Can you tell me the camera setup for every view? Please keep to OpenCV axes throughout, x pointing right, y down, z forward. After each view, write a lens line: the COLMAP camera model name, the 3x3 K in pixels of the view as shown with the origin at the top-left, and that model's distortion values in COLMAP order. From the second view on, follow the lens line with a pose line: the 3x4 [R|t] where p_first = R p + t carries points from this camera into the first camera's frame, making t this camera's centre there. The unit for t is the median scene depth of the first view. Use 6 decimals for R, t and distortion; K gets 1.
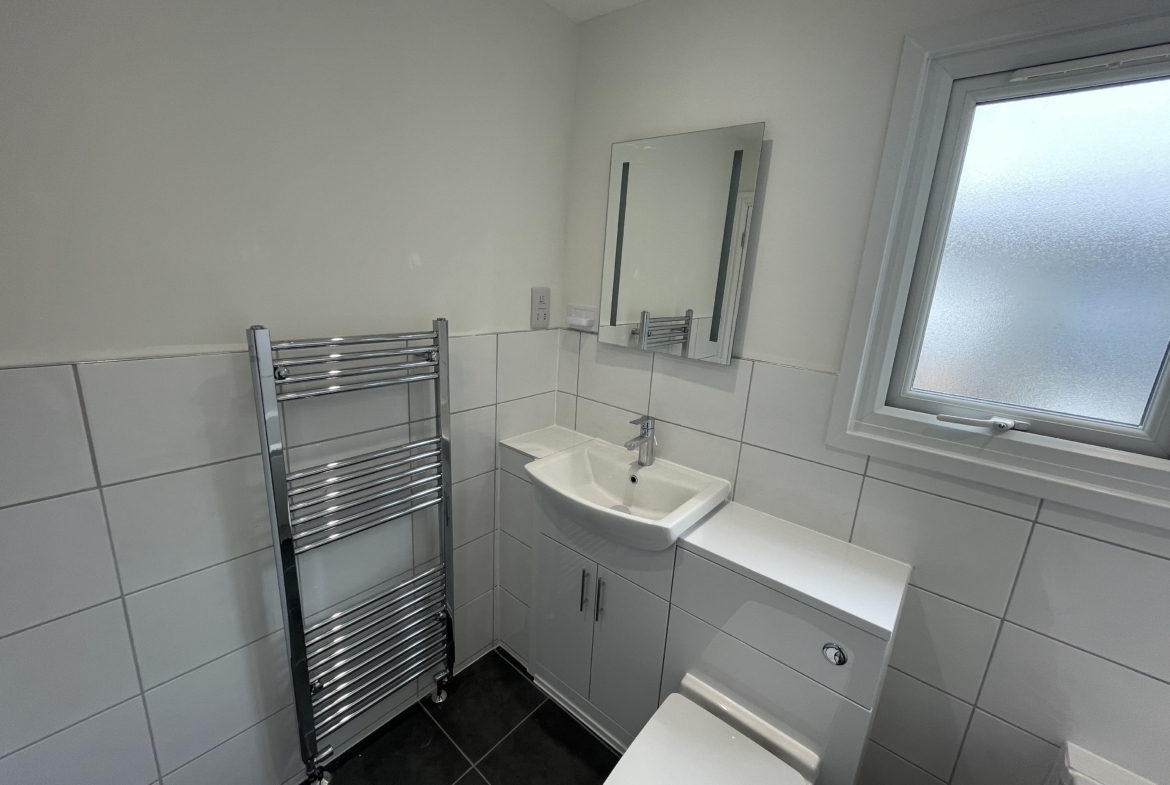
lens RADIAL K [[471.0, 0, 585.0], [0, 471.0, 392.5], [0, 0, 1]] dist [0.003201, 0.000216]
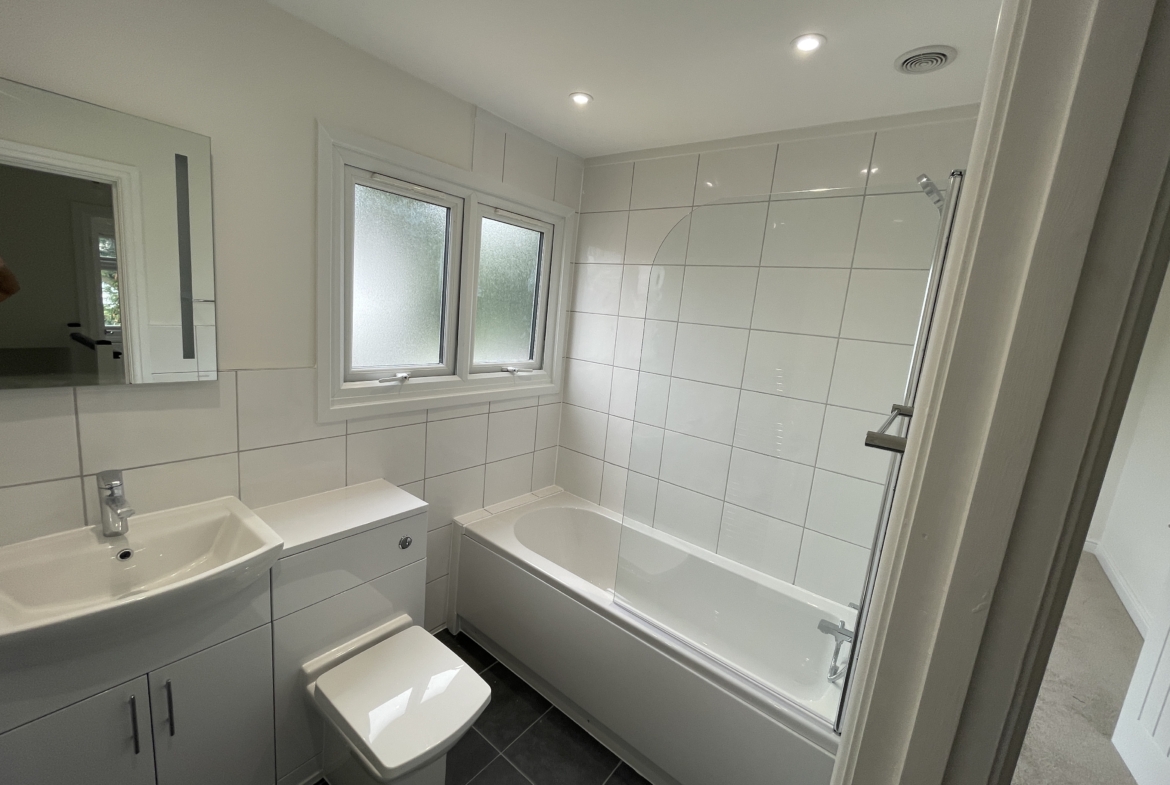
lens RADIAL K [[471.0, 0, 585.0], [0, 471.0, 392.5], [0, 0, 1]] dist [0.003201, 0.000216]
pose [[-0.035378, -0.232463, 0.971962, -0.752758], [0.156375, 0.959303, 0.235127, -0.160007], [-0.987064, 0.160309, 0.002413, 0.288319]]
